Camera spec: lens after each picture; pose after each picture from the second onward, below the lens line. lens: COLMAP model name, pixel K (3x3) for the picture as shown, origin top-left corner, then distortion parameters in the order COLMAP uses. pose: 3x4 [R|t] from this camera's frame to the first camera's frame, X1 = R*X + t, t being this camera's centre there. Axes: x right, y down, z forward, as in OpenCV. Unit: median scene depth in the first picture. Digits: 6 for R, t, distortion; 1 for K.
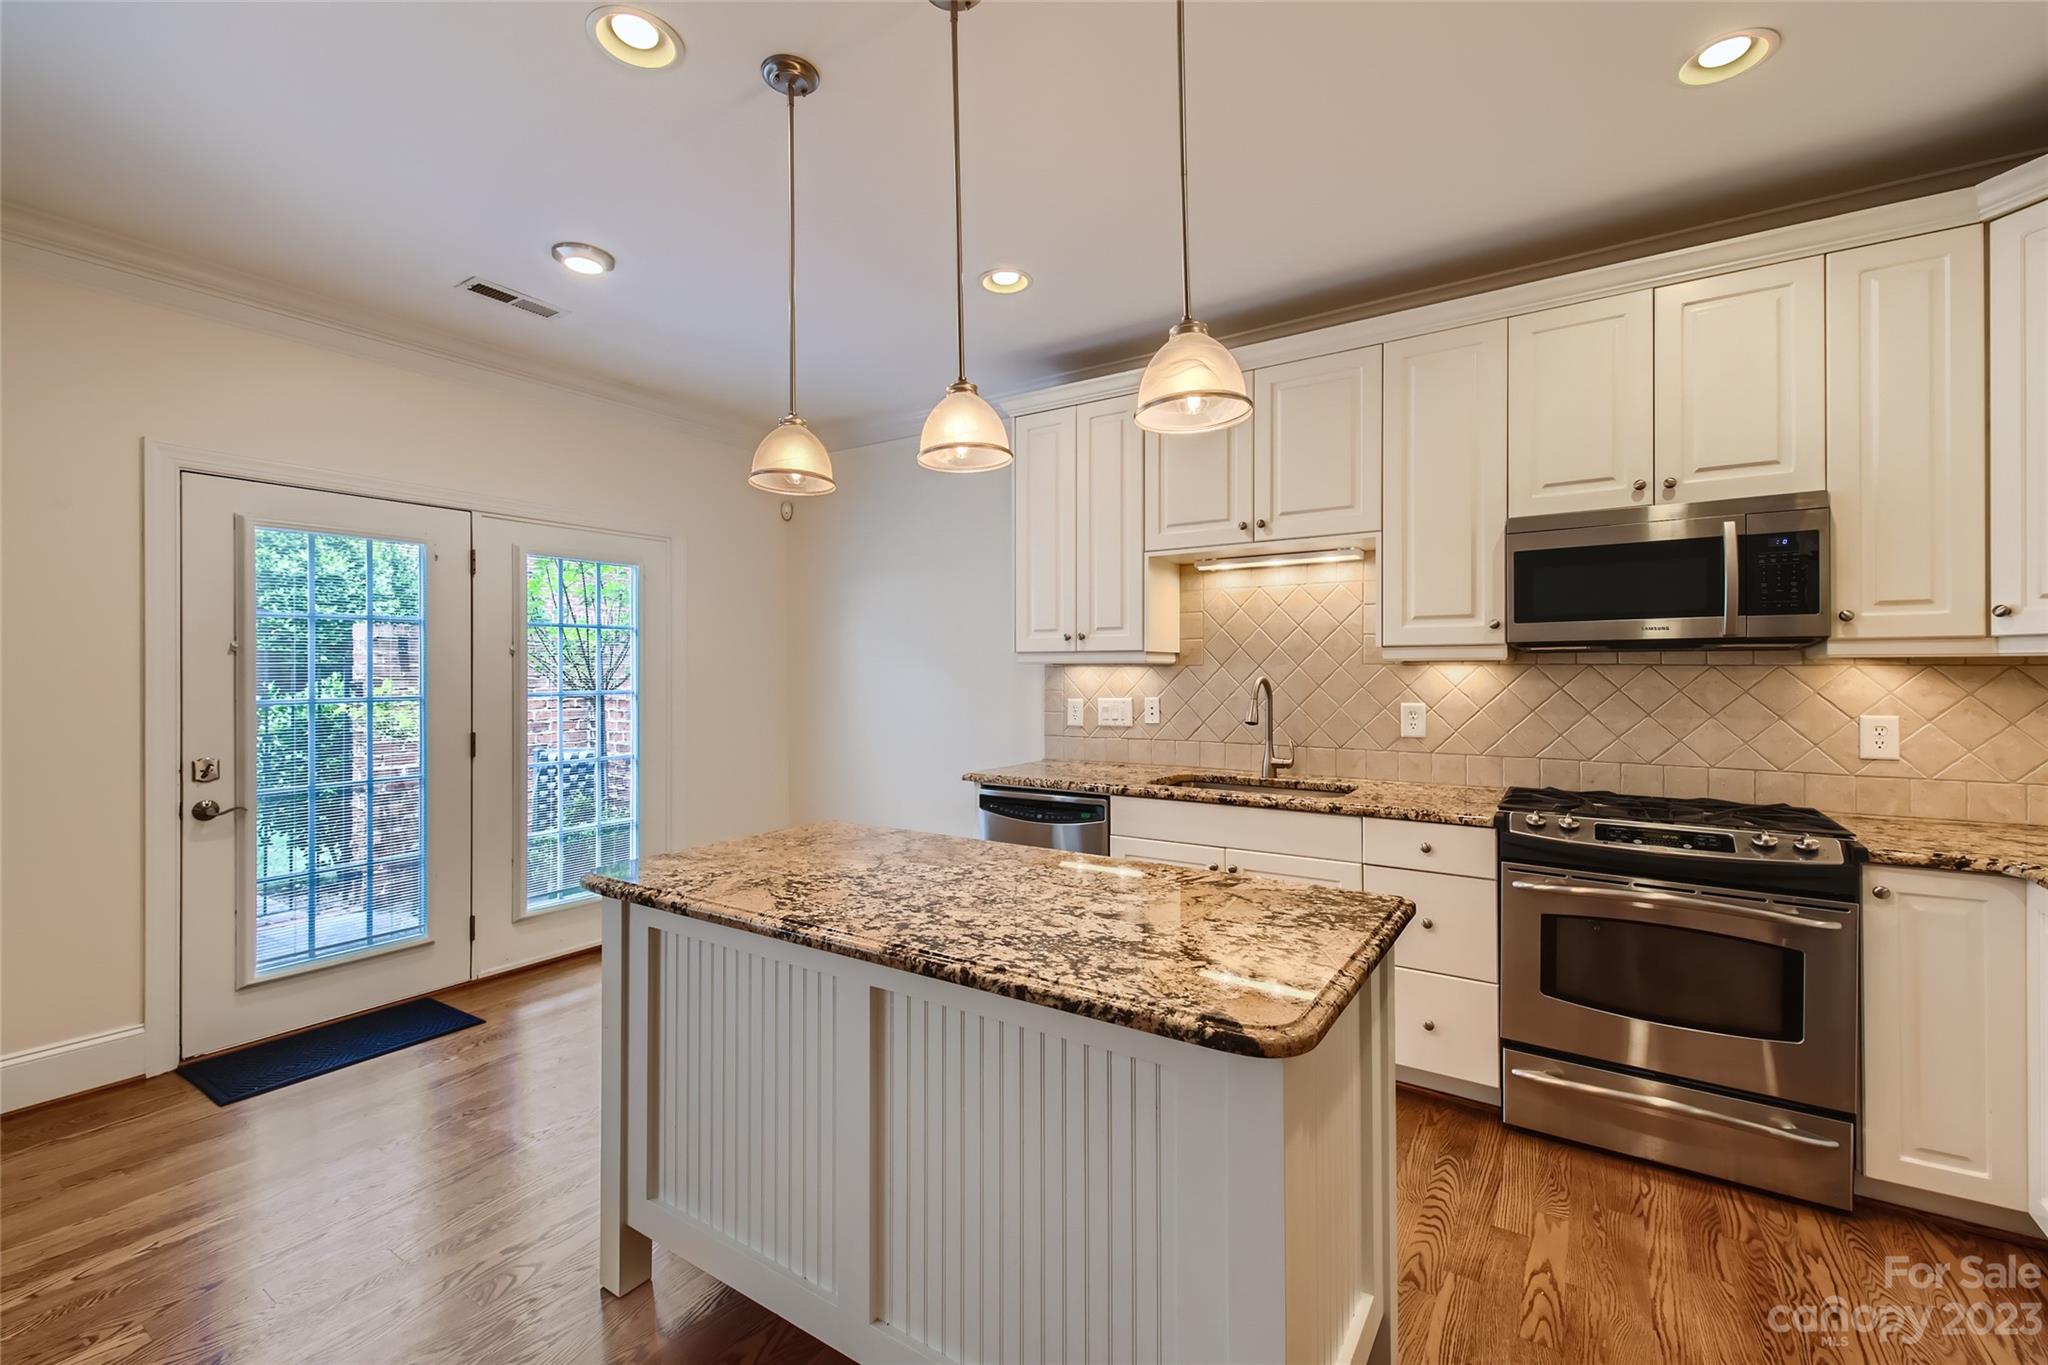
lens RADIAL K [[873.3, 0, 1021.2], [0, 873.3, 670.5], [0, 0, 1]] dist [0.026070, -0.010615]
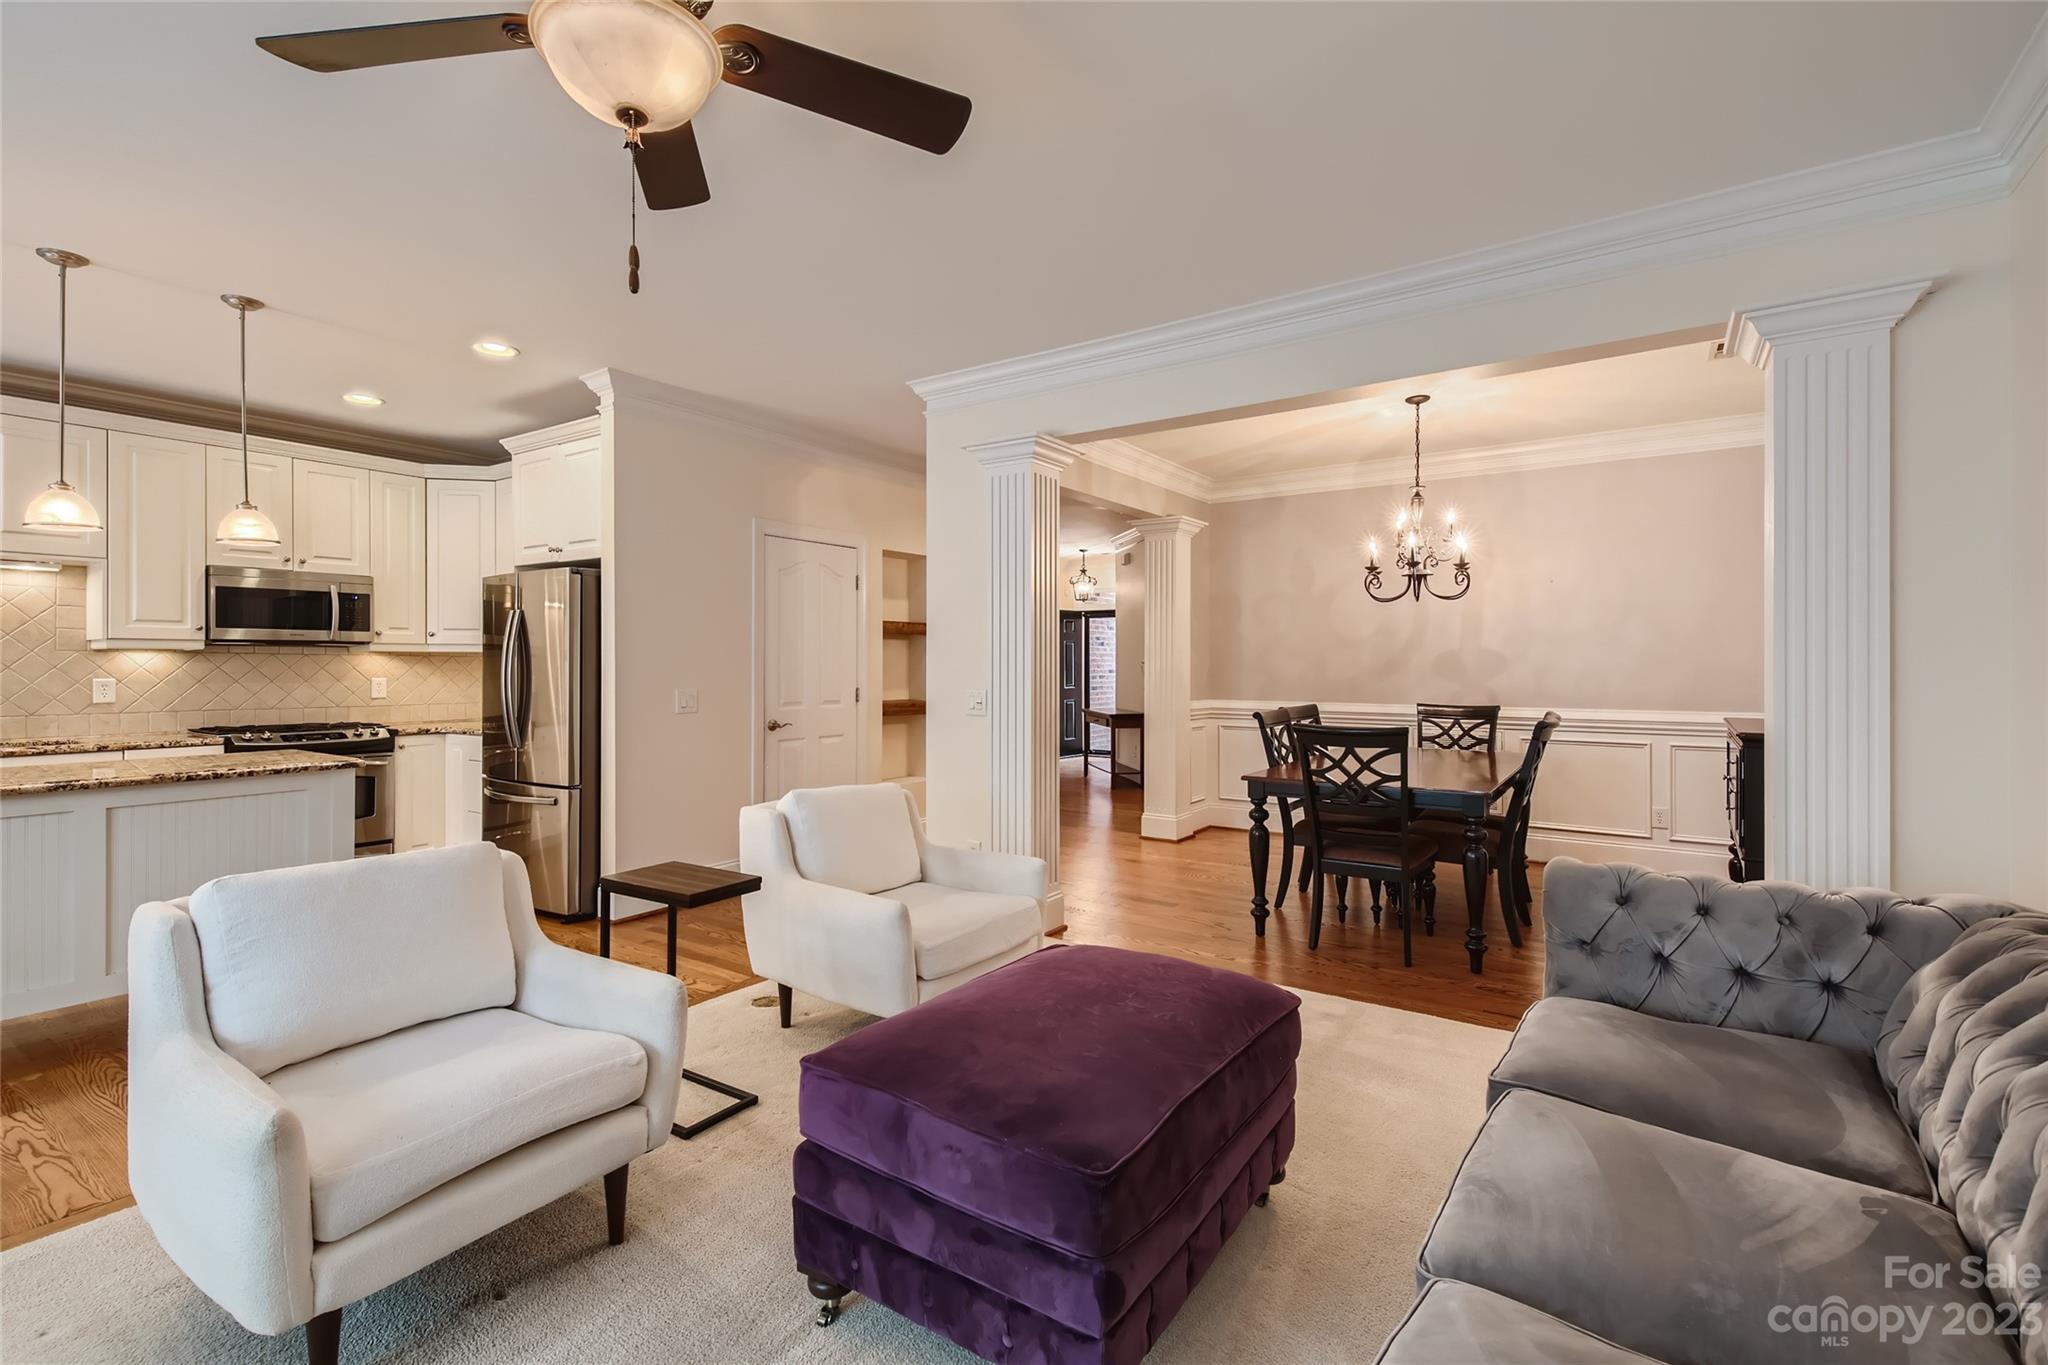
lens RADIAL K [[930.0, 0, 1025.7], [0, 930.0, 660.4], [0, 0, 1]] dist [0.014081, -0.000729]
pose [[0.019168, 0.010537, 0.999761, -1.166044], [0.003016, 0.999939, -0.010597, 0.031727], [-0.999812, 0.003218, 0.019135, -0.570630]]
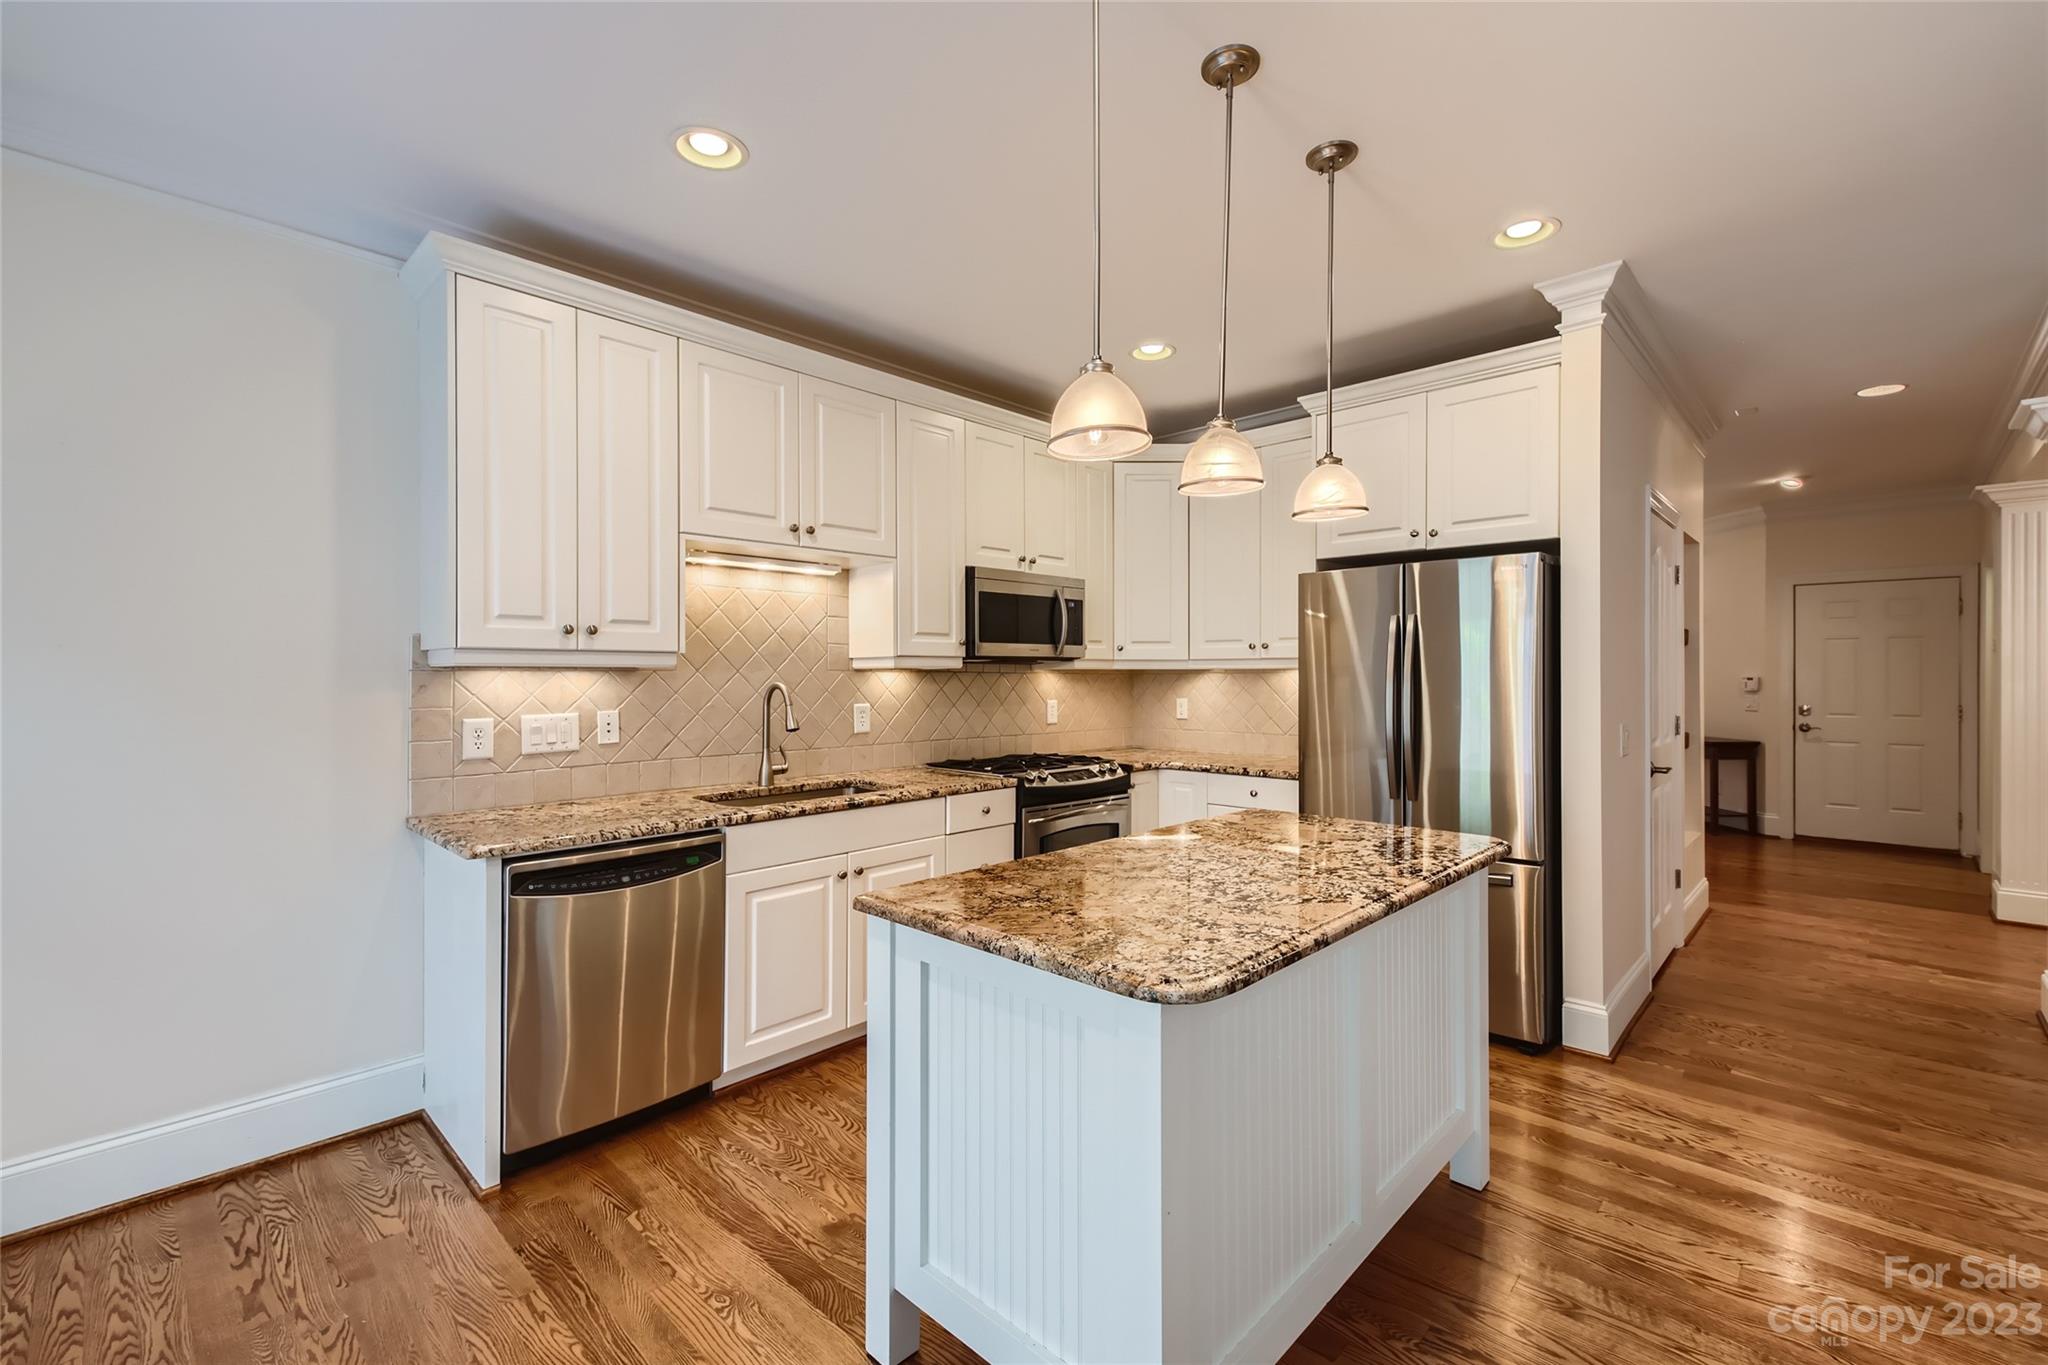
lens RADIAL K [[873.3, 0, 1021.2], [0, 873.3, 670.5], [0, 0, 1]] dist [0.026070, -0.010615]
pose [[0.180275, 0.008945, 0.983576, -0.749252], [0.003995, 0.999944, -0.009827, 0.005058], [-0.983608, 0.005701, 0.180229, 0.651722]]
